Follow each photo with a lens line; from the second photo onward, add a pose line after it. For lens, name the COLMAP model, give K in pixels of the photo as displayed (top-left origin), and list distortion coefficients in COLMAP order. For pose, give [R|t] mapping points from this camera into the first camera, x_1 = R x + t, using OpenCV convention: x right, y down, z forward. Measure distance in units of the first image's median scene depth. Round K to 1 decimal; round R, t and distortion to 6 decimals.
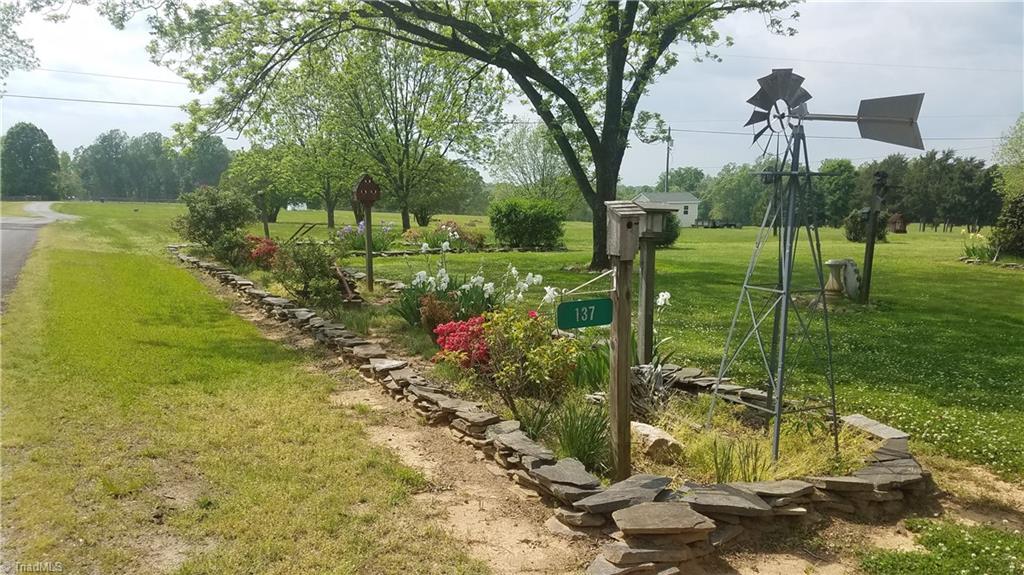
lens RADIAL K [[752.3, 0, 512.0], [0, 752.3, 287.5], [0, 0, 1]] dist [0.026708, -0.000909]
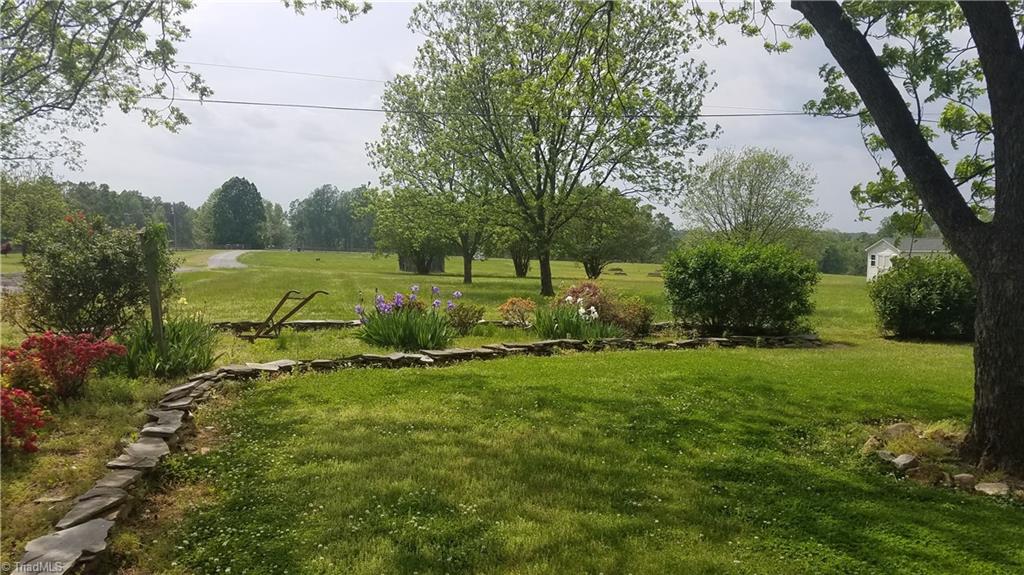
lens RADIAL K [[702.5, 0, 512.0], [0, 702.5, 287.5], [0, 0, 1]] dist [0.259607, -0.000435]
pose [[0.963906, 0.016719, -0.265717, 0.000627], [-0.033563, 0.997695, -0.058978, -0.016284], [0.264118, 0.065767, 0.962245, 0.147662]]
